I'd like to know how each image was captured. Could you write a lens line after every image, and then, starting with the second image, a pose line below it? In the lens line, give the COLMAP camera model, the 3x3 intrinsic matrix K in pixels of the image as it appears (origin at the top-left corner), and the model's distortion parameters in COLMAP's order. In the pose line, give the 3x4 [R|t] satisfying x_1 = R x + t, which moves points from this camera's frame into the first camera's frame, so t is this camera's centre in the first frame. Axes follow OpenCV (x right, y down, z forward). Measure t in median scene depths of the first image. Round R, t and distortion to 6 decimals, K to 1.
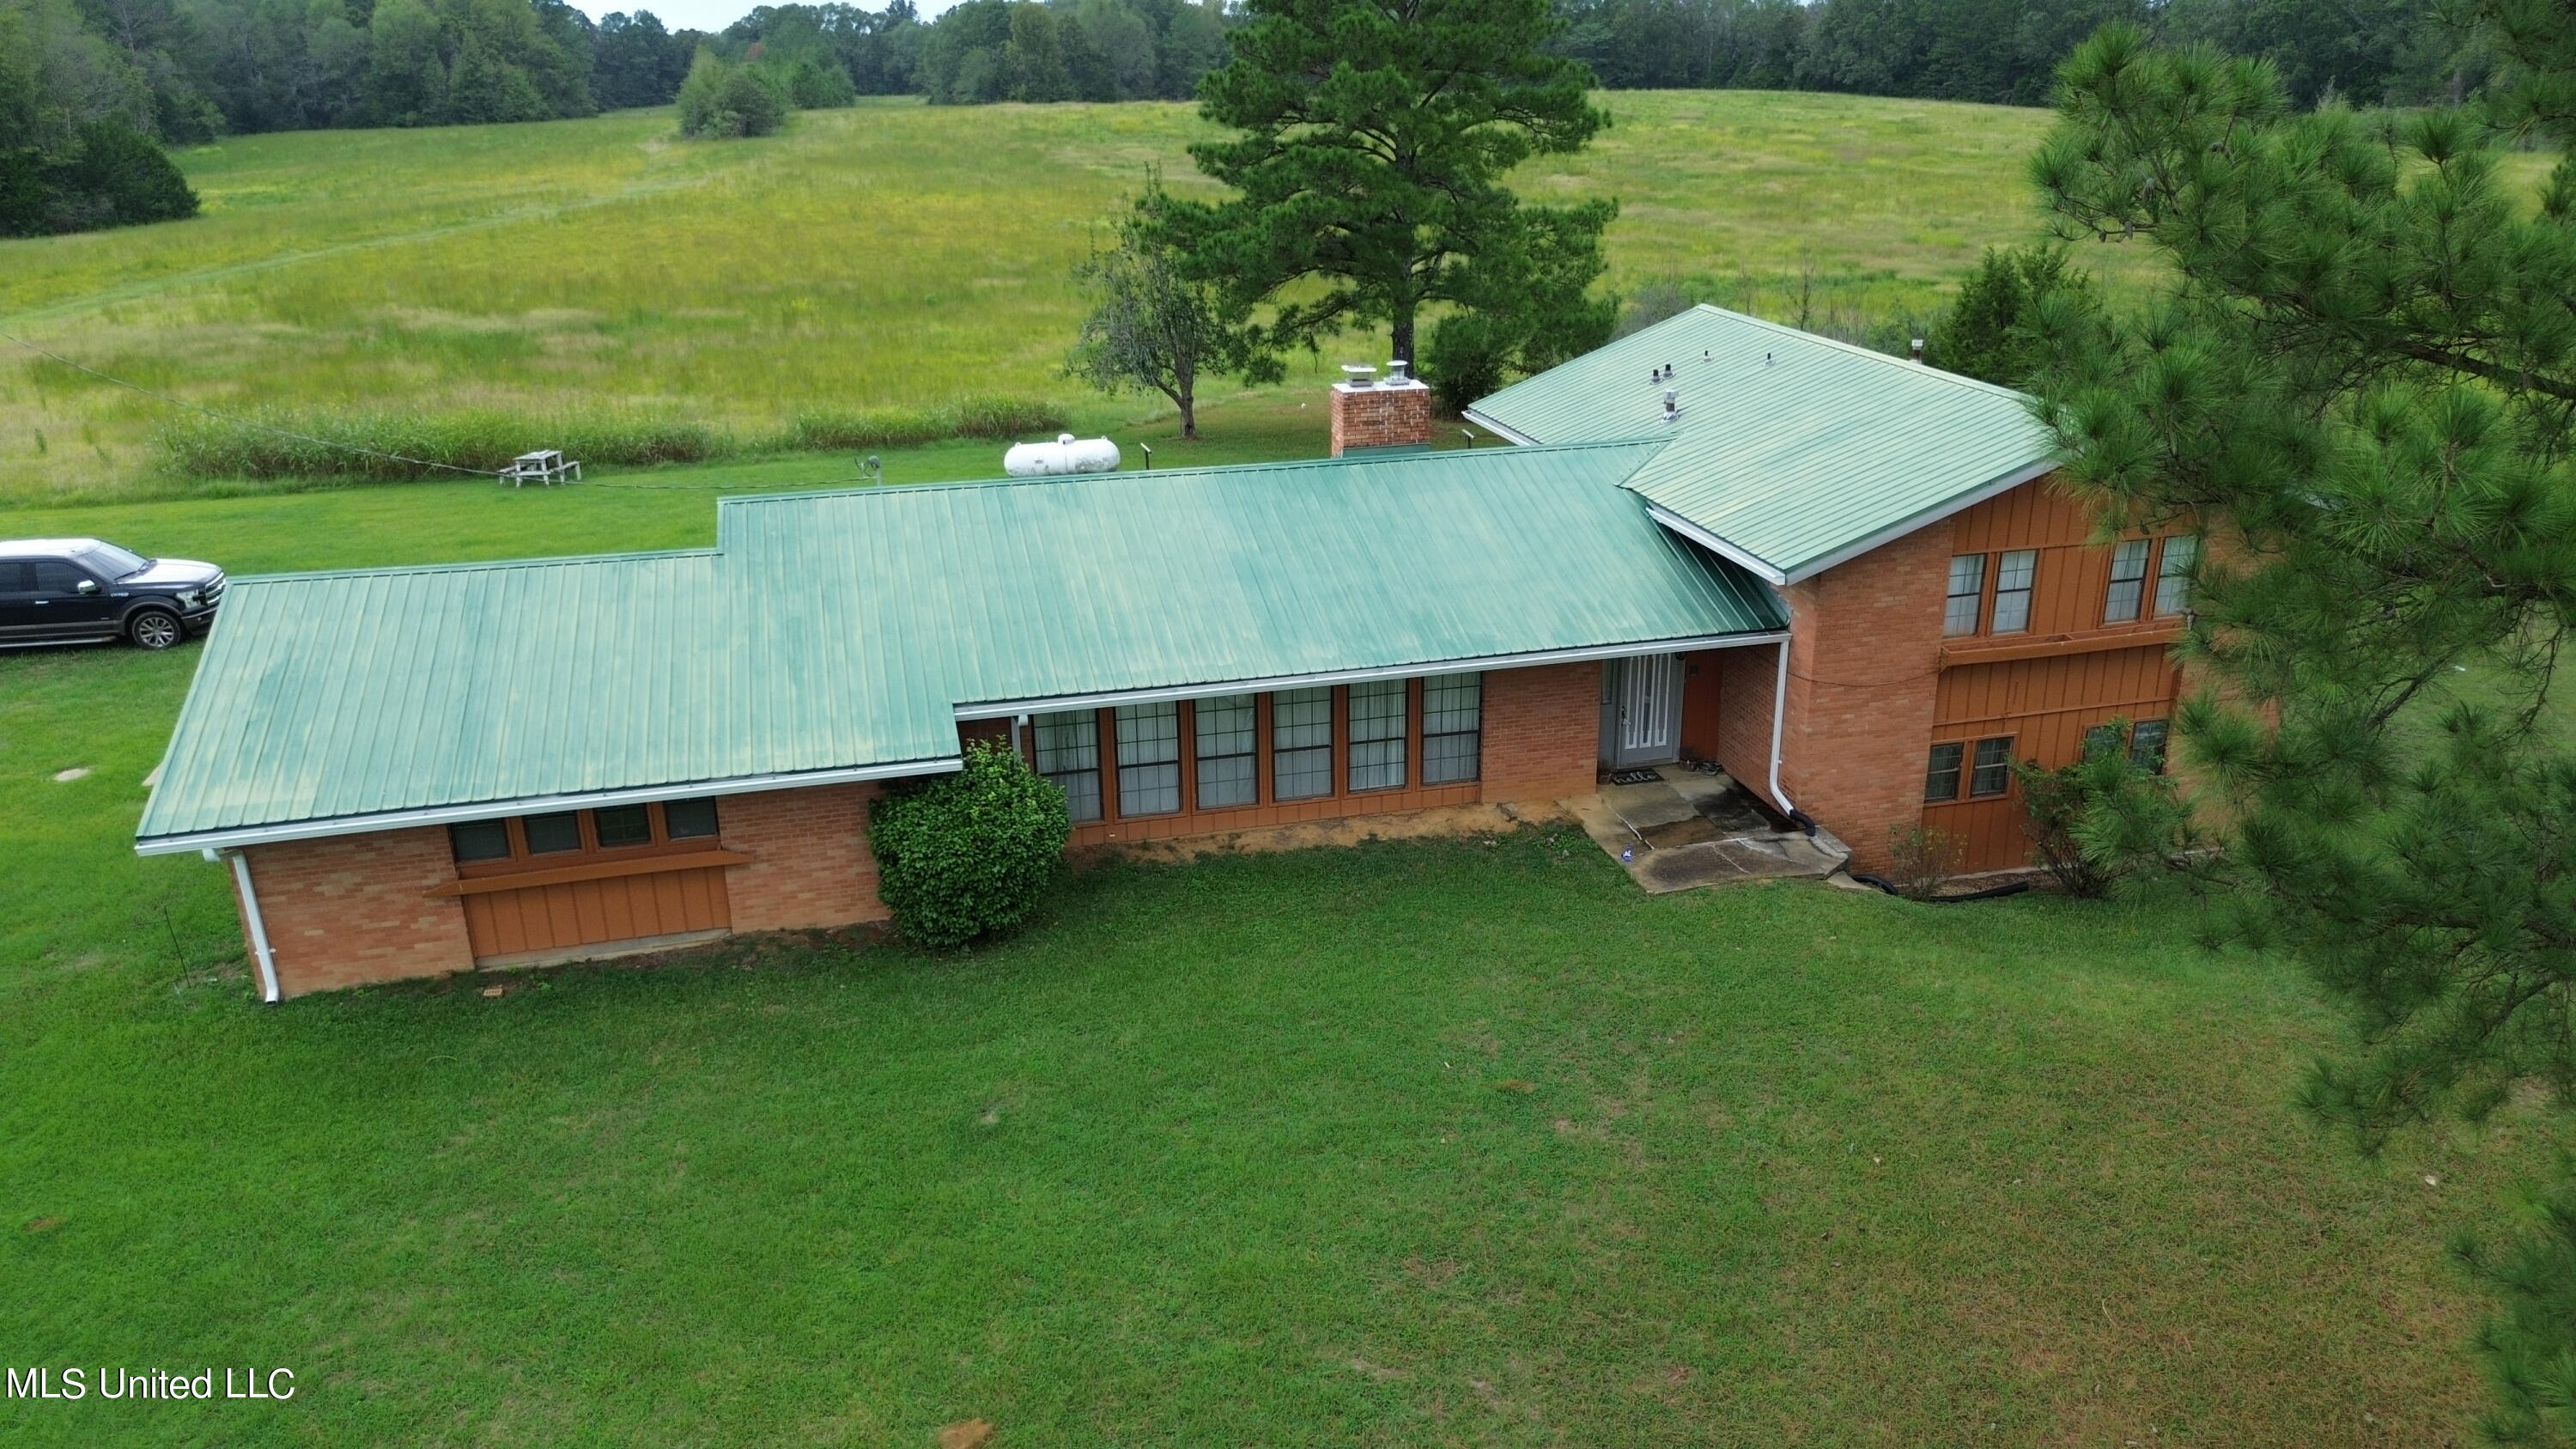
lens RADIAL K [[1840.7, 0, 1293.0], [0, 1840.7, 708.5], [0, 0, 1]] dist [0.070961, -0.068352]
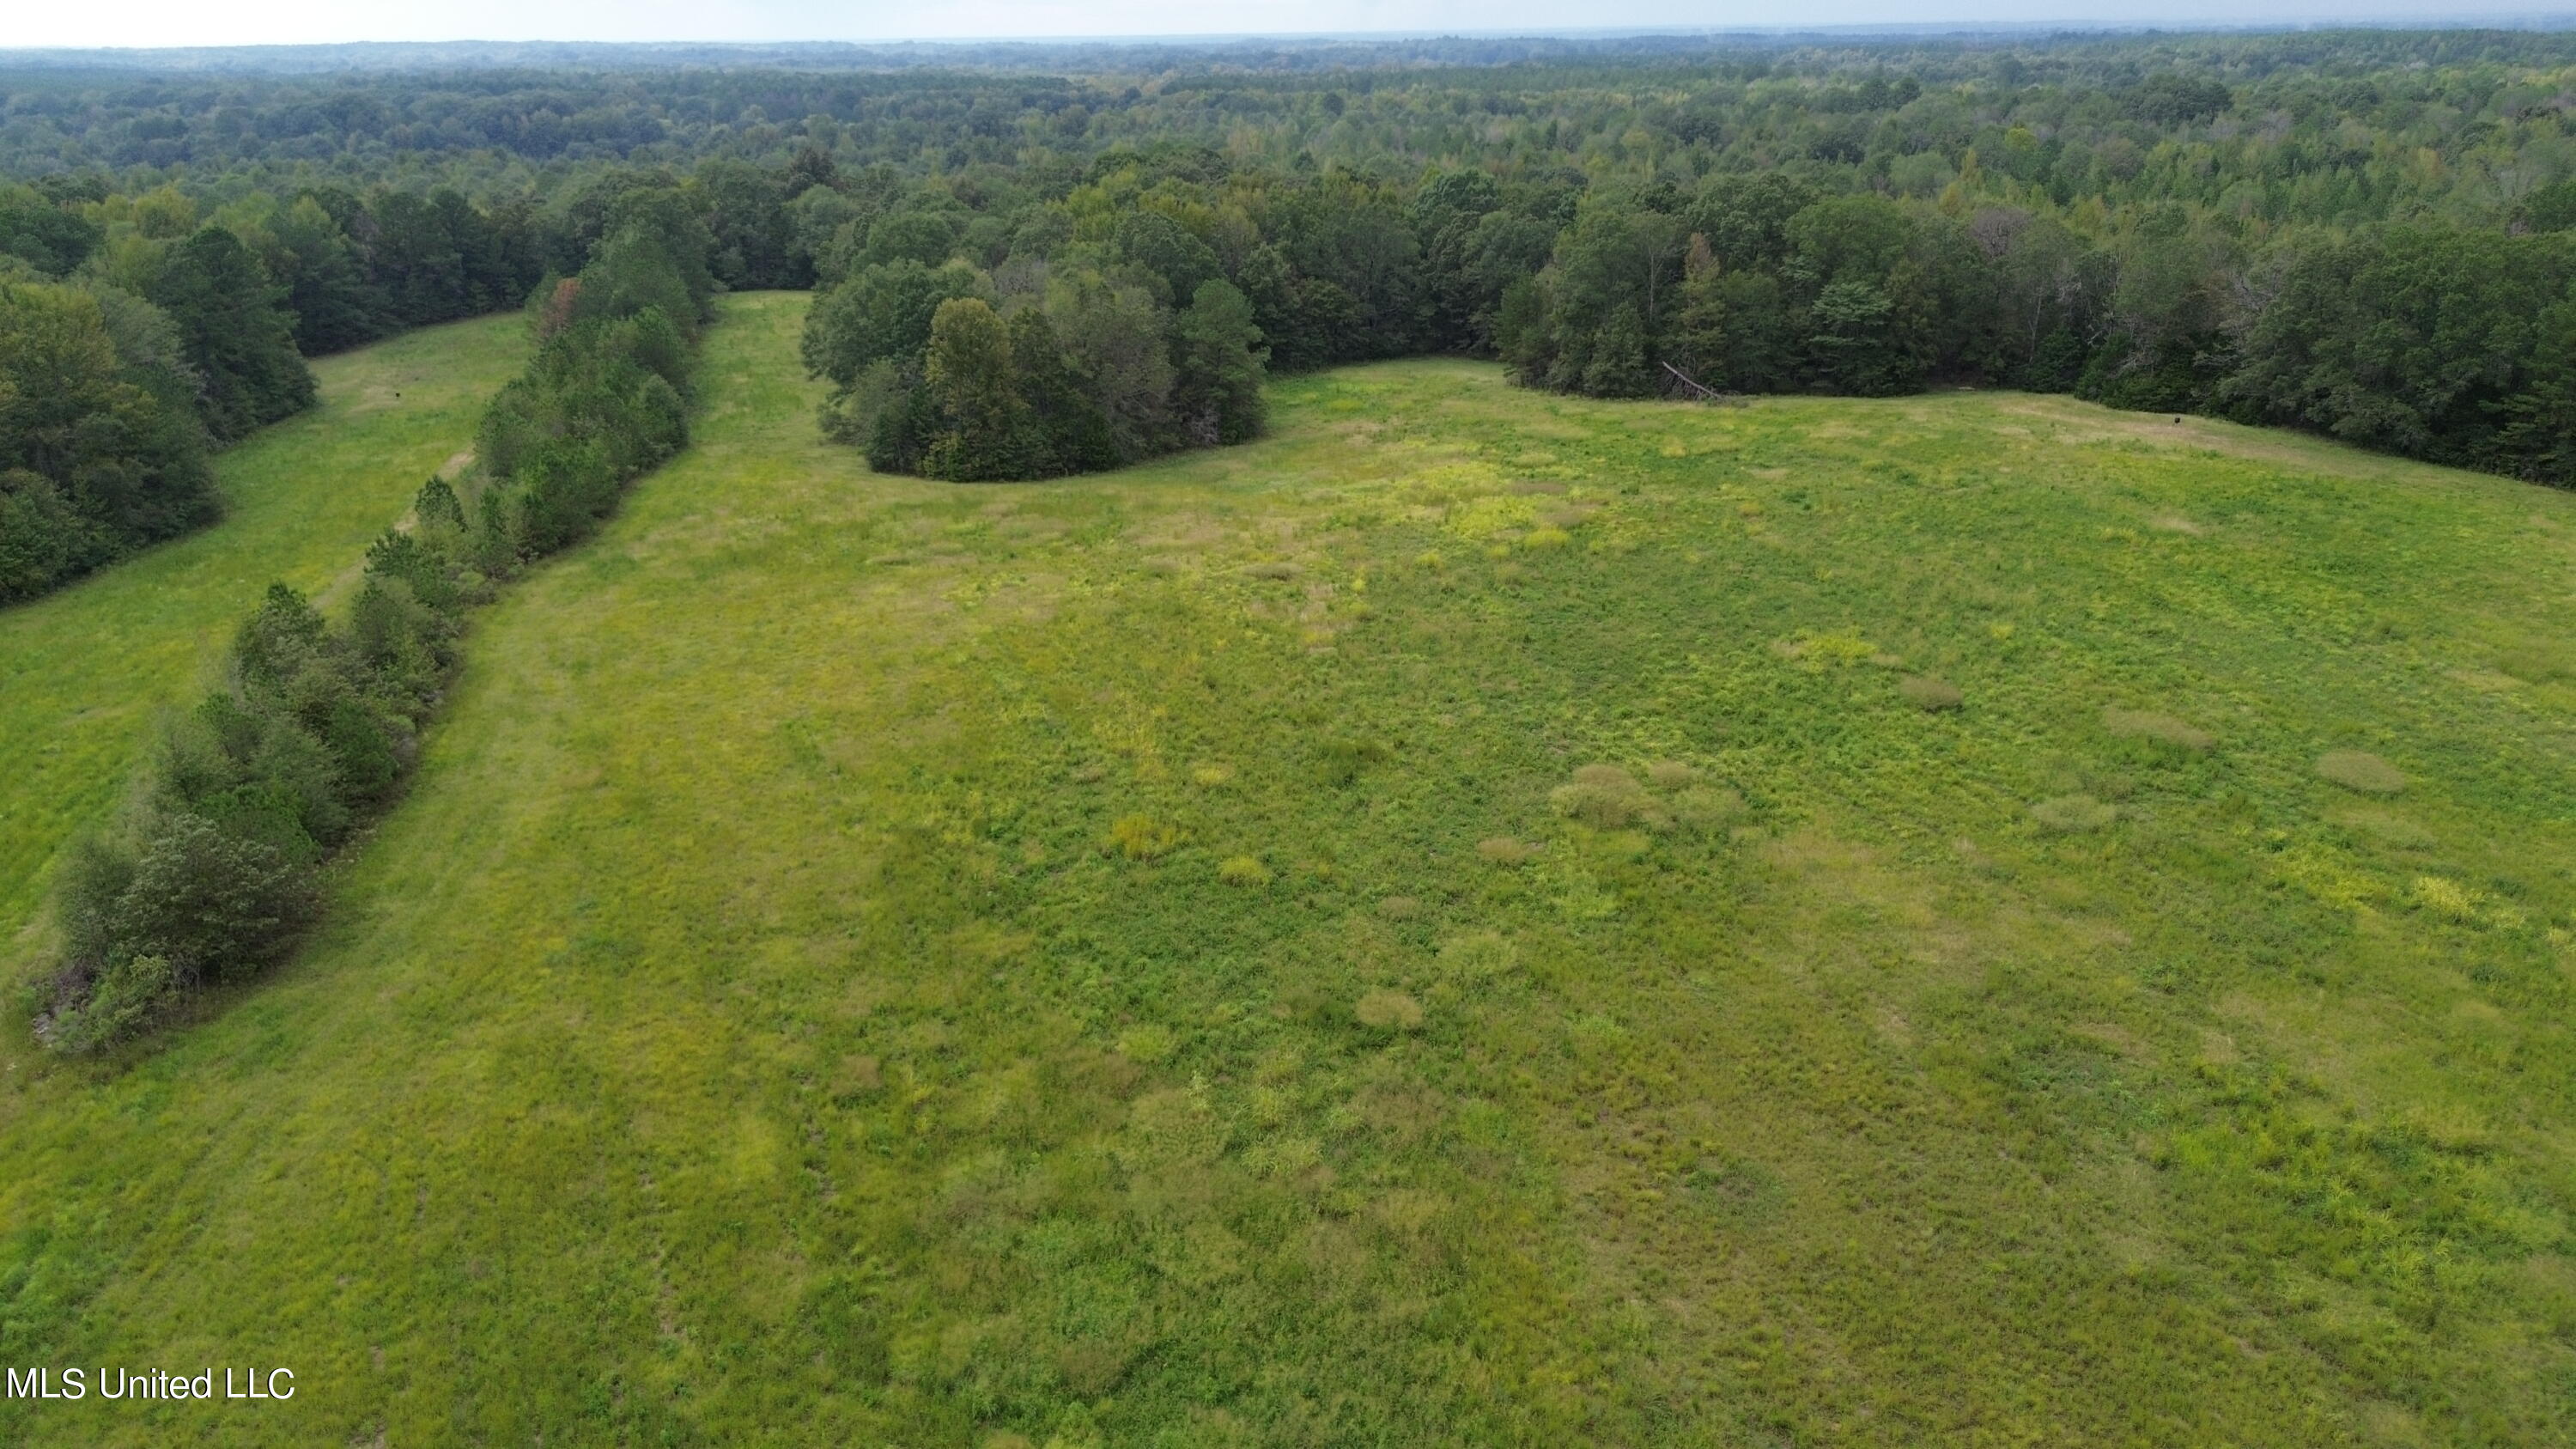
lens RADIAL K [[1840.7, 0, 1306.6], [0, 1840.7, 715.1], [0, 0, 1]] dist [0.070961, -0.068352]
pose [[0.999845, -0.012303, 0.012583, -0.037763], [0.012207, 0.999896, 0.007677, -0.236511], [-0.012676, -0.007522, 0.999891, 0.378780]]
